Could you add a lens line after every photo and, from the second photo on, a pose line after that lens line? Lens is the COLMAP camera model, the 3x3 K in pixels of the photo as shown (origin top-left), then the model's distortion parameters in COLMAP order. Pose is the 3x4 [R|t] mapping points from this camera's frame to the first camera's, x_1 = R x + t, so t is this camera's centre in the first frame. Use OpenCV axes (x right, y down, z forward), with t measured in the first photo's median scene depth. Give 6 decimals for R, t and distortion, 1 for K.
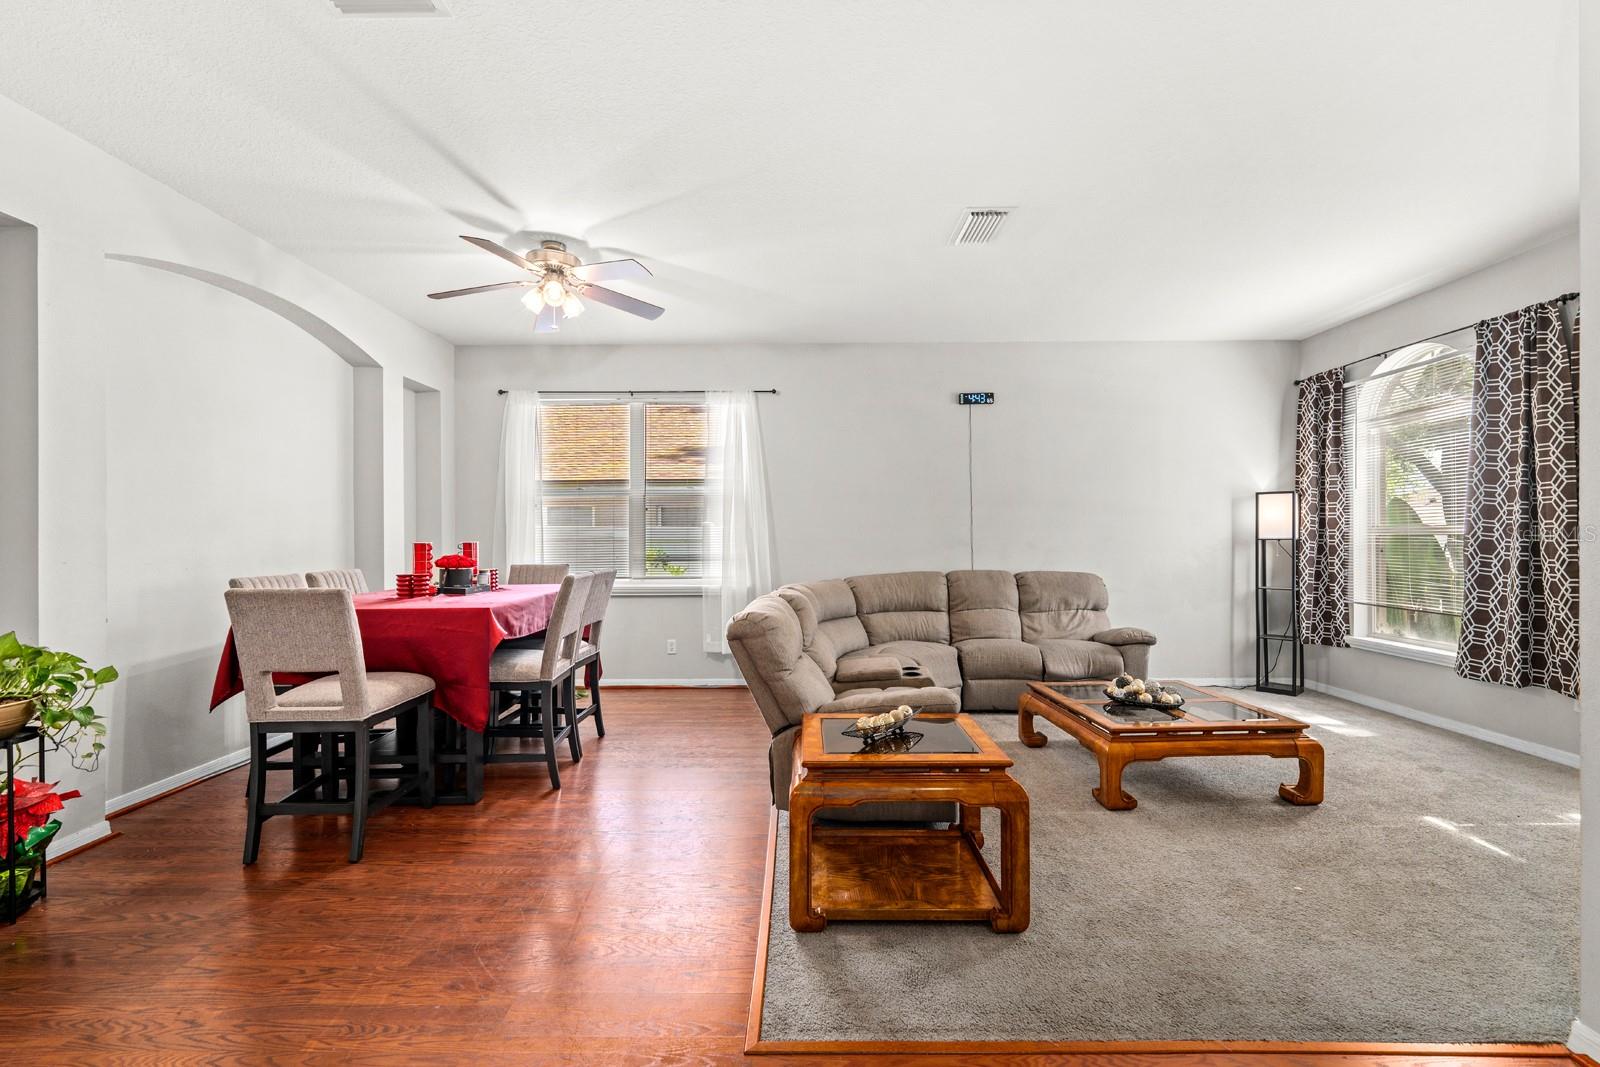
lens RADIAL K [[651.2, 0, 792.8], [0, 651.2, 538.0], [0, 0, 1]] dist [0.001989, -0.000020]
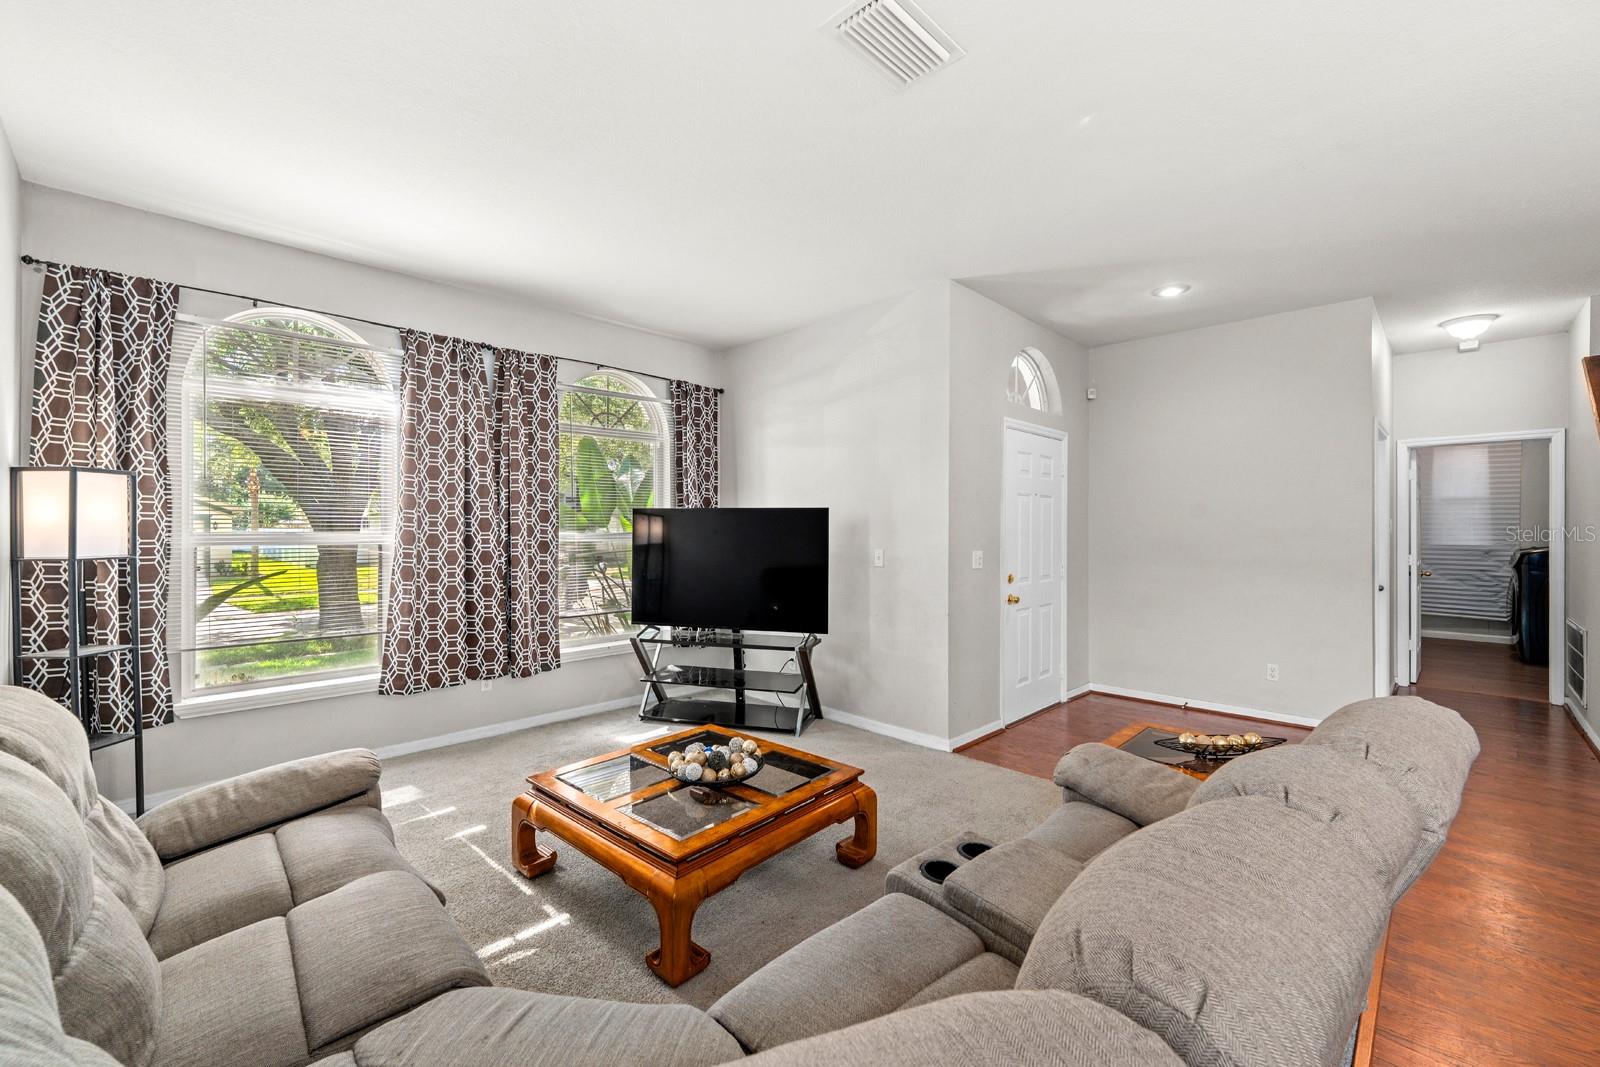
lens RADIAL K [[651.2, 0, 792.8], [0, 651.2, 538.0], [0, 0, 1]] dist [0.001989, -0.000020]
pose [[-0.726998, 0.013311, 0.686511, -0.038288], [0.020512, 0.999787, 0.002336, -0.005766], [-0.686333, 0.015780, -0.727116, 1.316978]]
